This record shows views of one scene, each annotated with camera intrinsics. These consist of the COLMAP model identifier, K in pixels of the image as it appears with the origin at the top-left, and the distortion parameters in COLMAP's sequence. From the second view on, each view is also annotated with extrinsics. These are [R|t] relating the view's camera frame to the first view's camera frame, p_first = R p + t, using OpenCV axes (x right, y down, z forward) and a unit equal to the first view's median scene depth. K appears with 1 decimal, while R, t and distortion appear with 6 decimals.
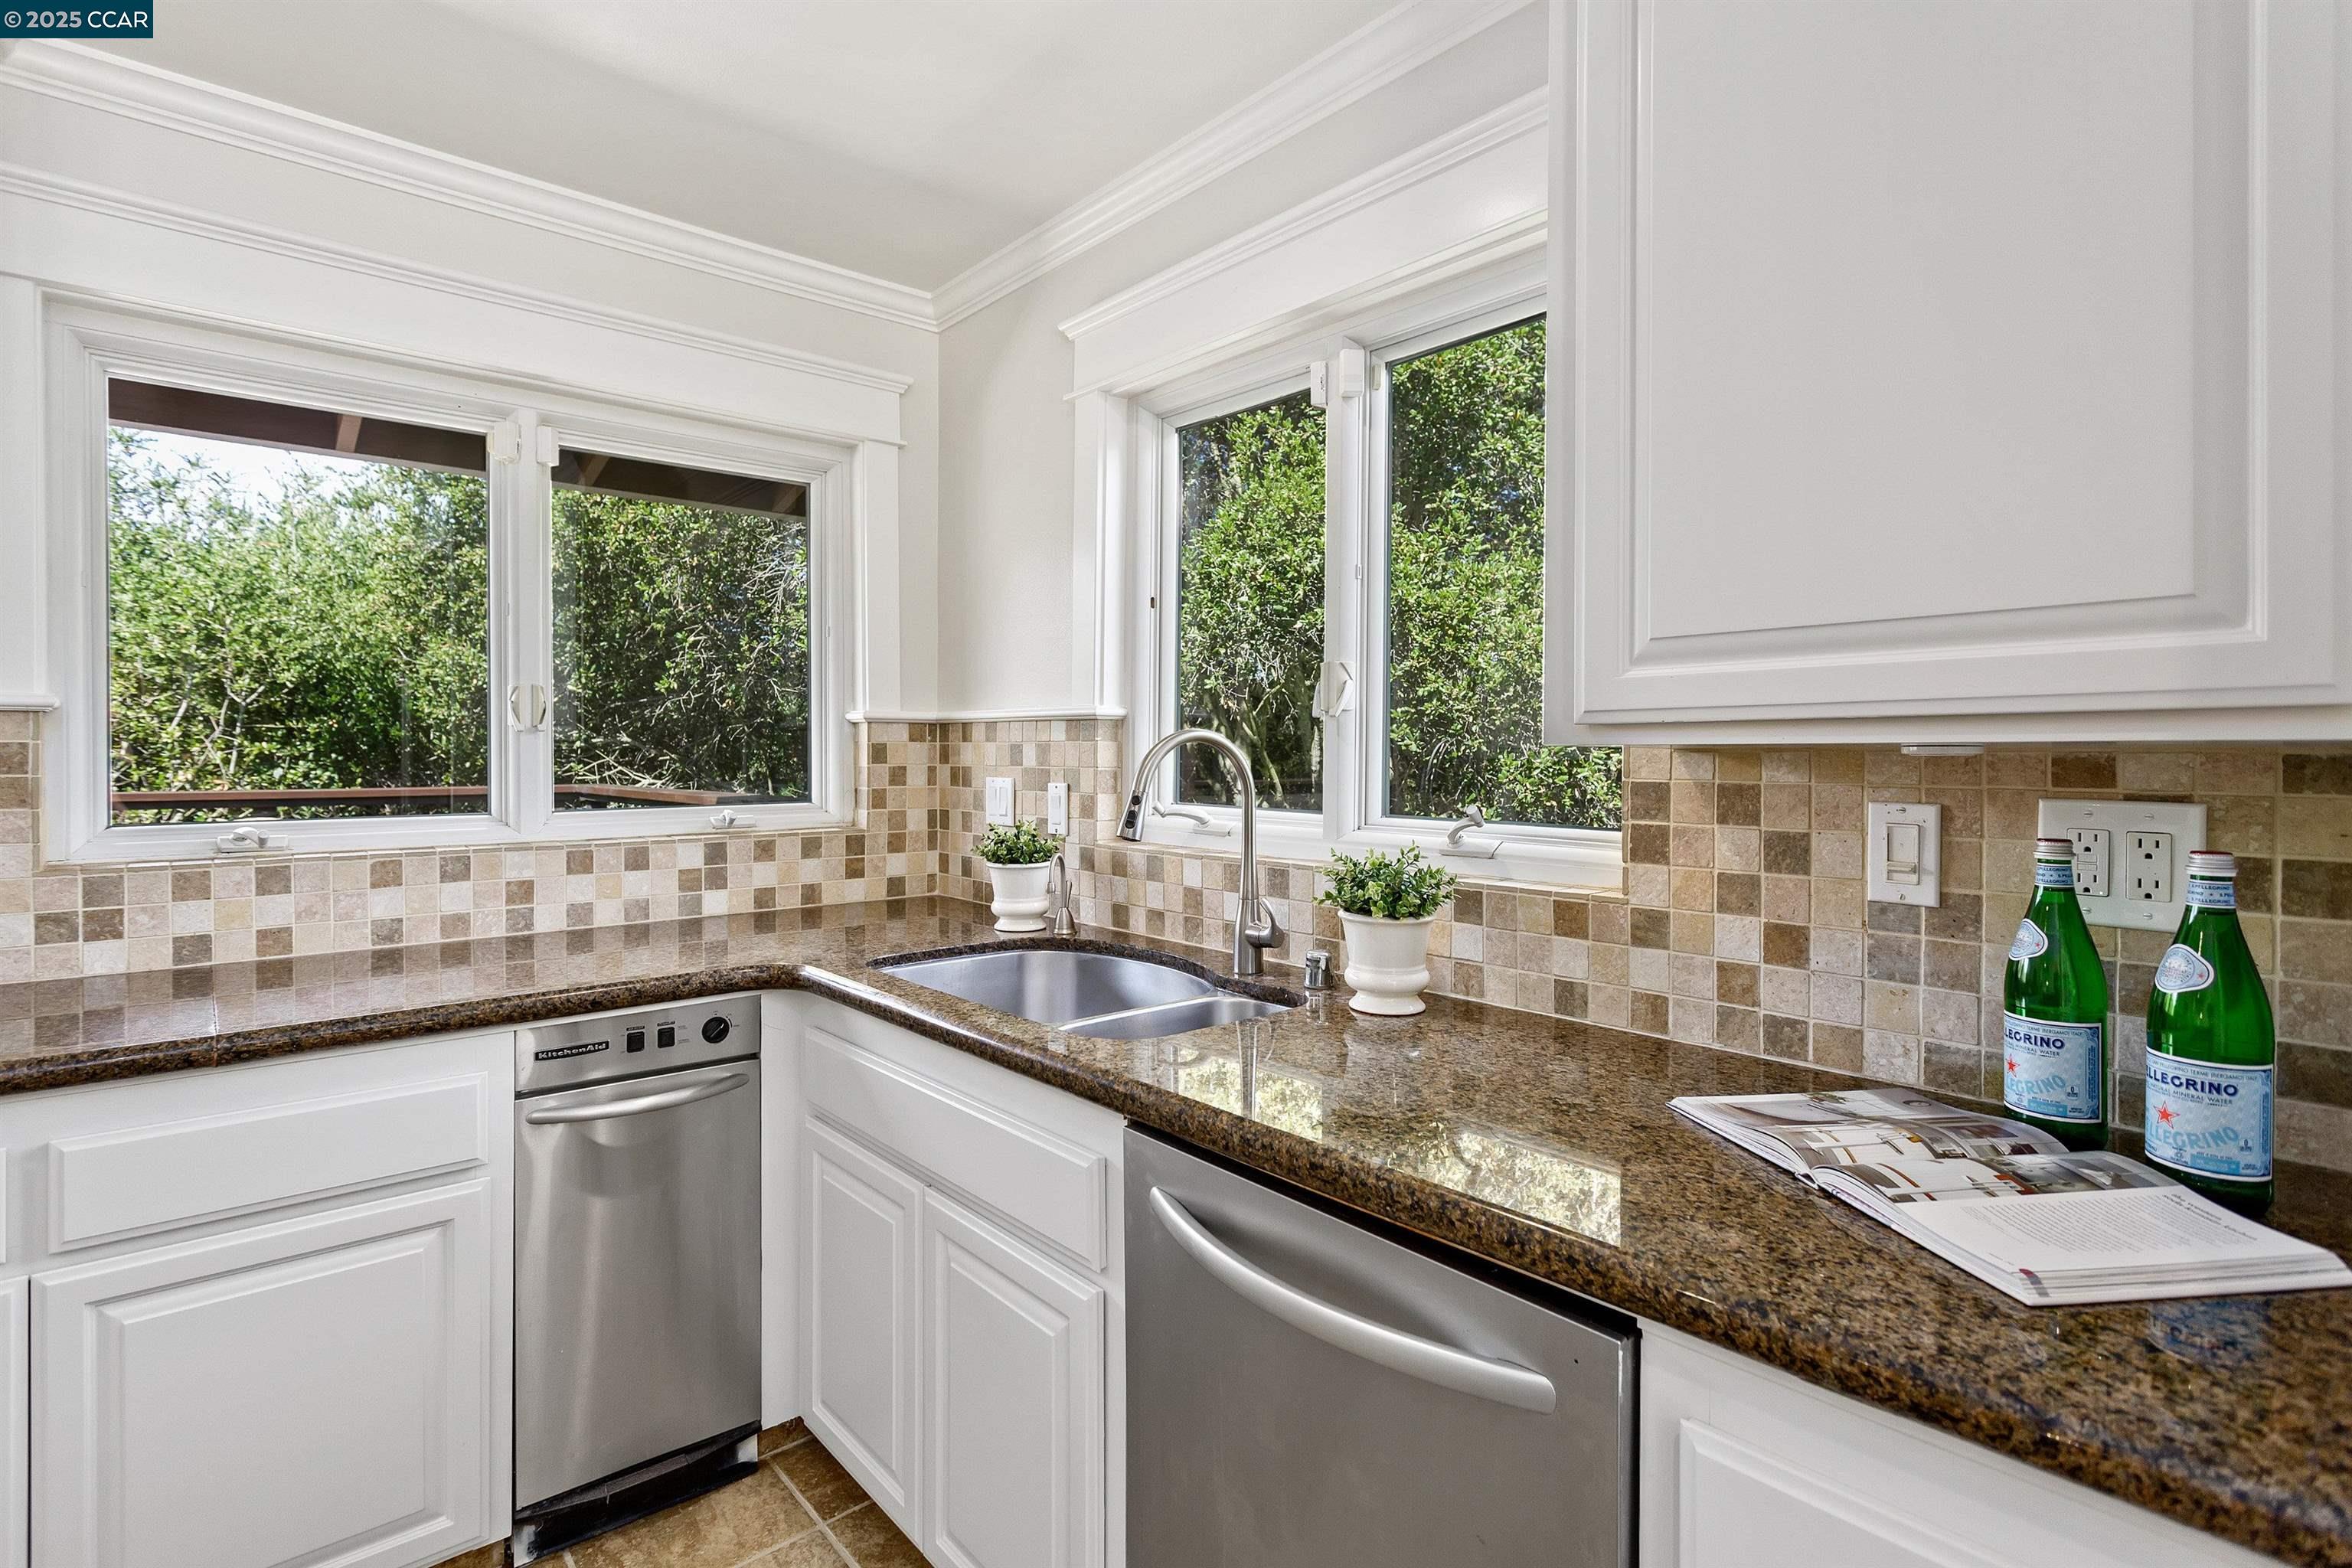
lens RADIAL K [[1118.2, 0, 1177.2], [0, 1118.2, 764.6], [0, 0, 1]] dist [0.000185, -0.000037]
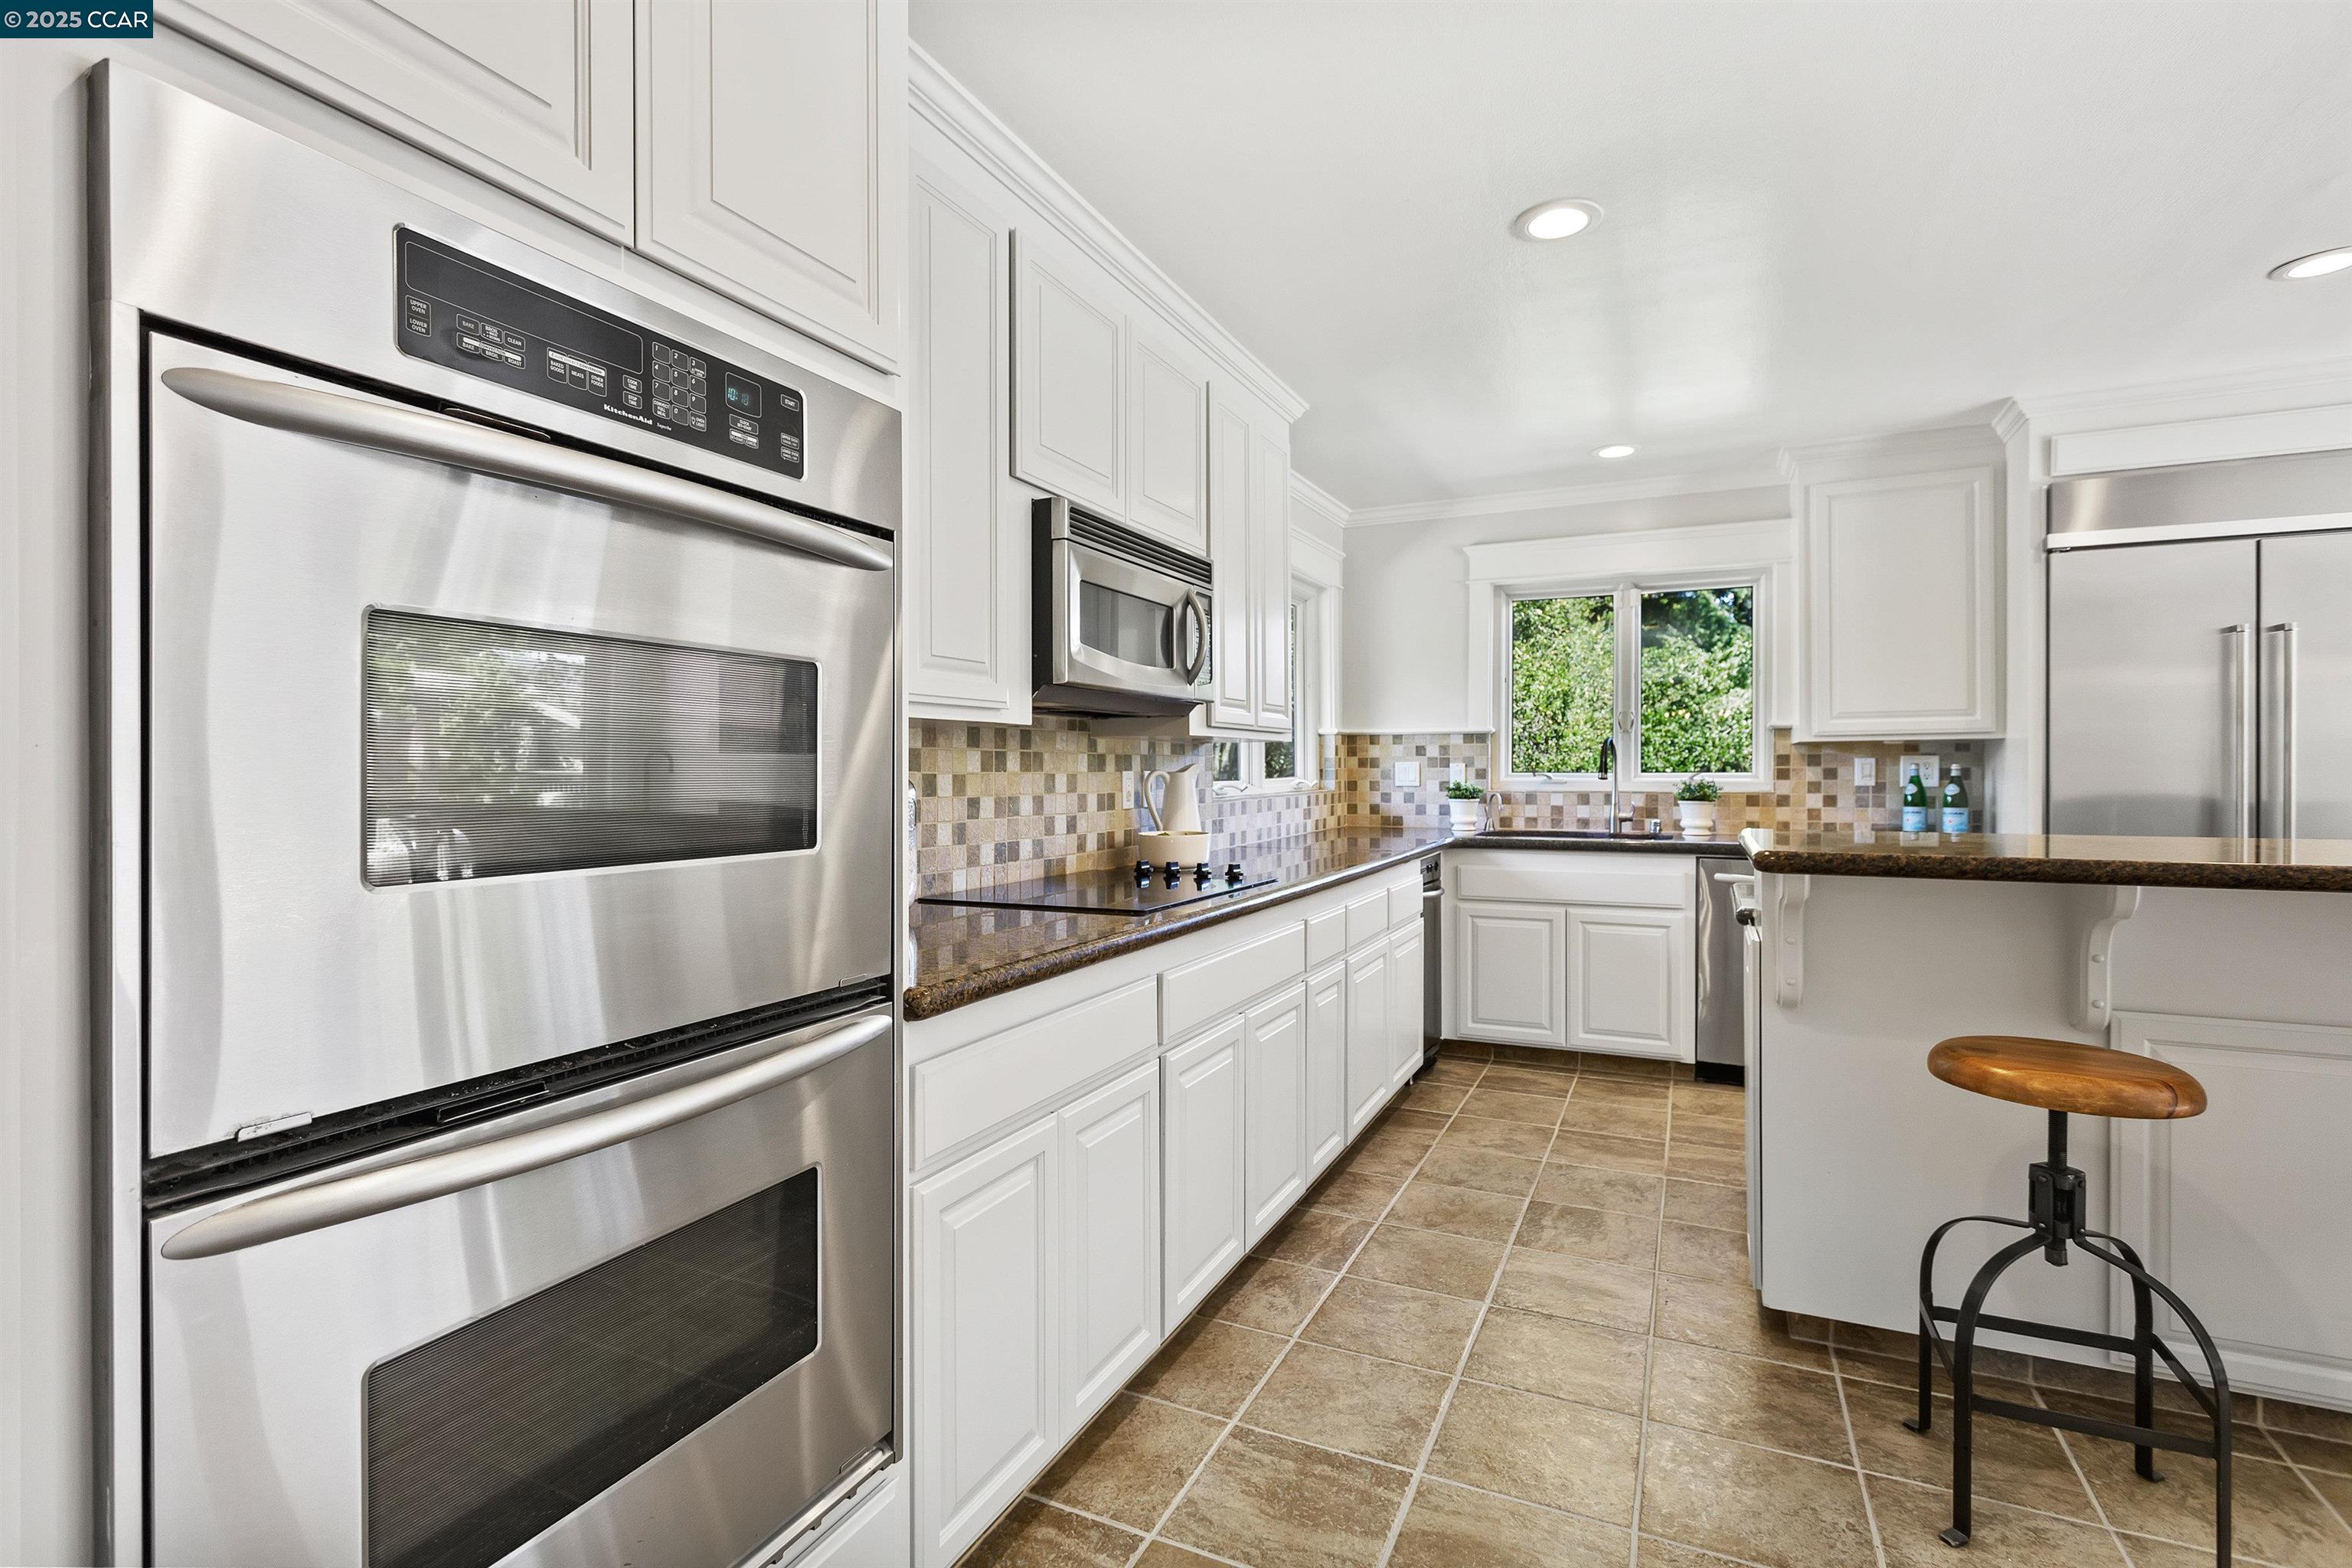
lens RADIAL K [[1118.2, 0, 1175.0], [0, 1118.2, 779.0], [0, 0, 1]] dist [0.000185, -0.000037]
pose [[0.921805, -0.014895, 0.387367, -2.518608], [0.013748, 0.999889, 0.005730, 0.046121], [-0.387409, 0.000043, 0.921908, -1.315631]]
